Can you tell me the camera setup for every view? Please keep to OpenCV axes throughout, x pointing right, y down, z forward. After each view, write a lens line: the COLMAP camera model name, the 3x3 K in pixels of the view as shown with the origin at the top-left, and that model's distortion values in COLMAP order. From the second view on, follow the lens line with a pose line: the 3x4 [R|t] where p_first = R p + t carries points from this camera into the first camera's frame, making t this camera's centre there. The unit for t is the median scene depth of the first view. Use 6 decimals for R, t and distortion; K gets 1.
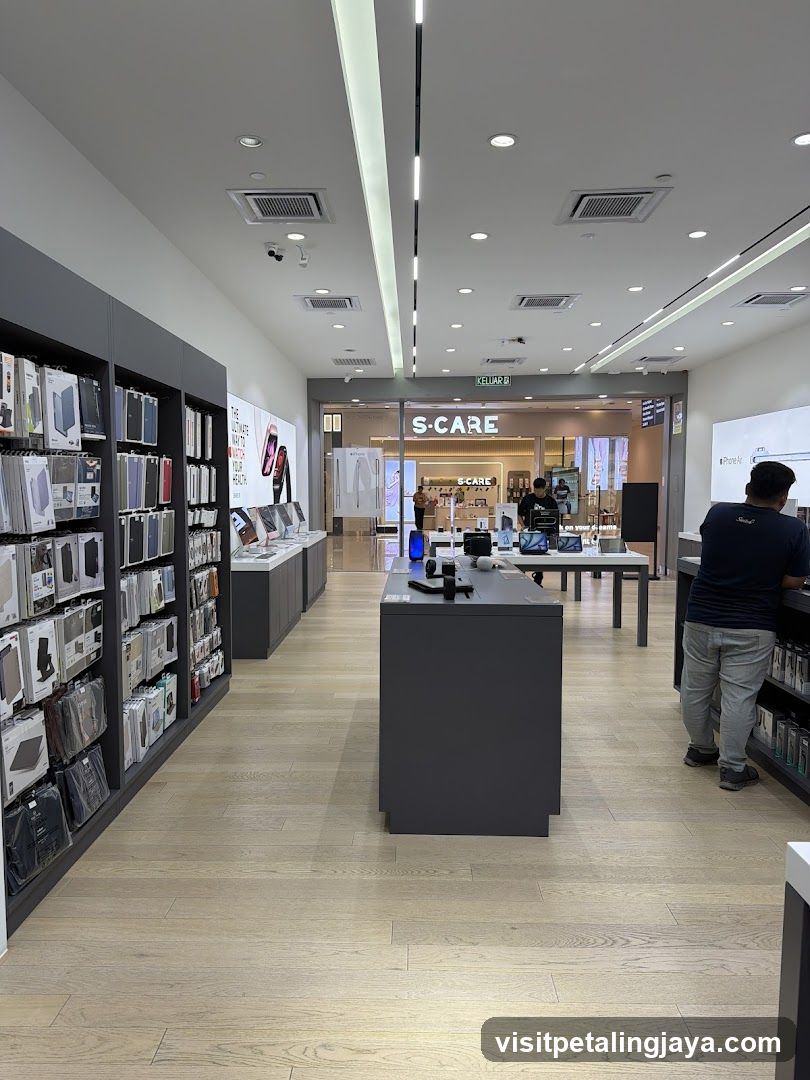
lens RADIAL K [[767.3, 0, 405.0], [0, 767.3, 540.0], [0, 0, 1]] dist [0.073210, -0.153422]
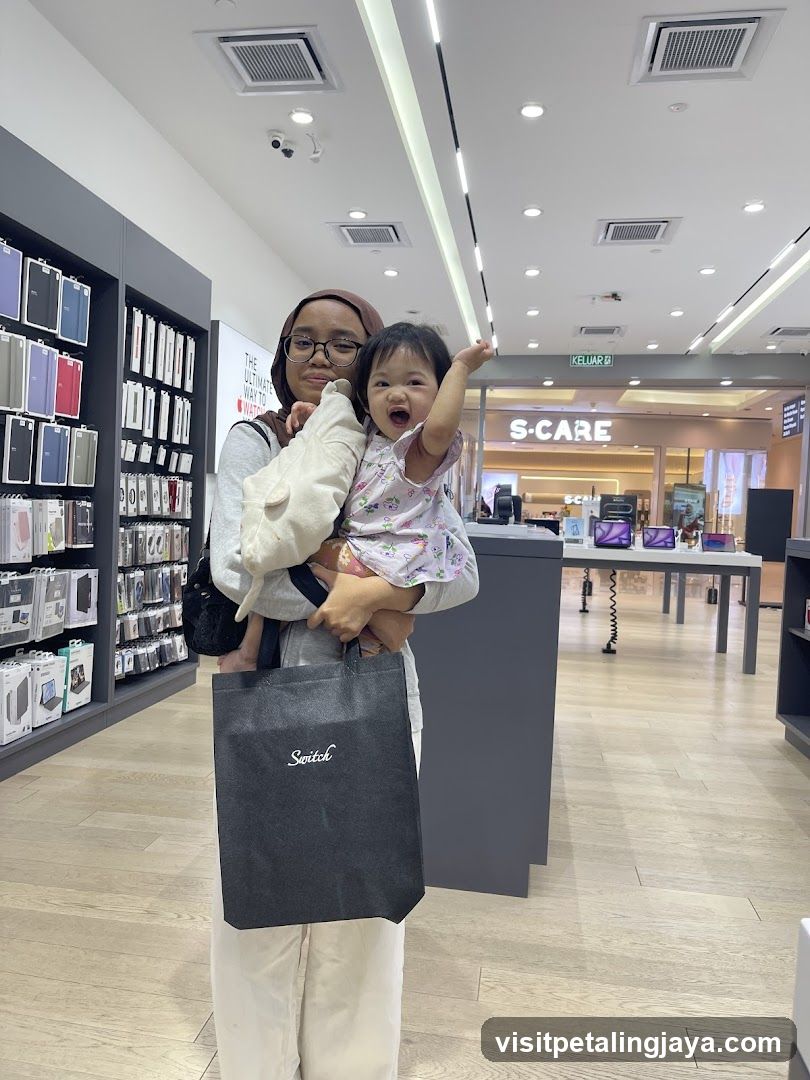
lens RADIAL K [[837.9, 0, 405.0], [0, 837.9, 540.0], [0, 0, 1]] dist [0.000391, -0.002697]
pose [[0.989993, 0.045472, -0.133587, 0.071988], [-0.050503, 0.998127, -0.034512, 0.049642], [0.131768, 0.040913, 0.990436, 0.122212]]
